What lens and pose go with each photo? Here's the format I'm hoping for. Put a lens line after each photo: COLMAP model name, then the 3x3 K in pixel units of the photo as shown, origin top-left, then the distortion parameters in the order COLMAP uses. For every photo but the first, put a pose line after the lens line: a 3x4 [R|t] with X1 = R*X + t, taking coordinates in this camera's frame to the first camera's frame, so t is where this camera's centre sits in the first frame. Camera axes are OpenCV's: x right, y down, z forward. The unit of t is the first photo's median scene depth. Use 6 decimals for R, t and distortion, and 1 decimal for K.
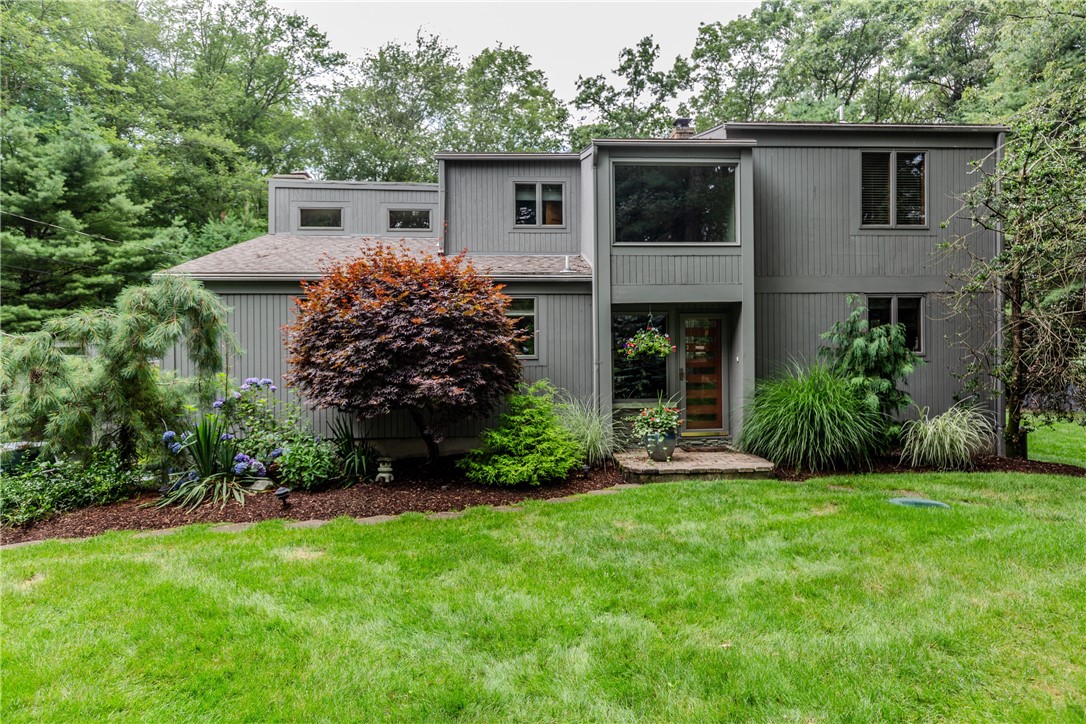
lens RADIAL K [[637.9, 0, 543.9], [0, 637.9, 364.2], [0, 0, 1]] dist [0.005799, 0.001714]
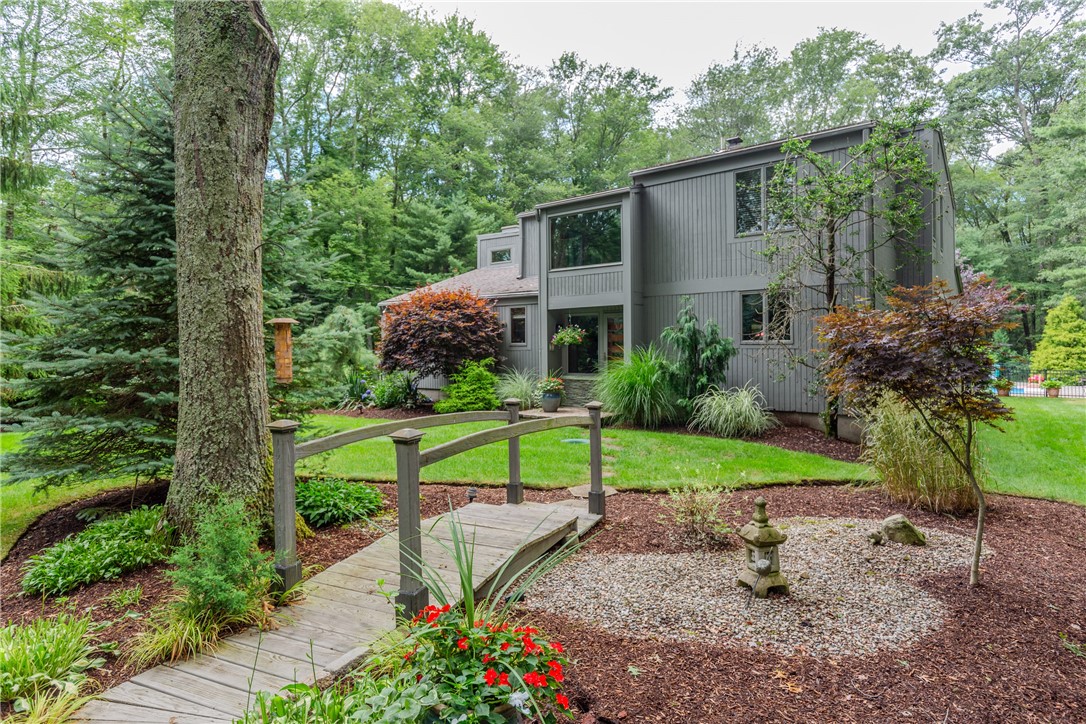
lens RADIAL K [[606.2, 0, 542.4], [0, 606.2, 357.9], [0, 0, 1]] dist [0.011711, -0.001468]
pose [[0.752680, 0.015781, -0.658197, 0.980270], [-0.000763, 0.999733, 0.023098, -0.011986], [0.658386, -0.016883, 0.752491, -0.100154]]
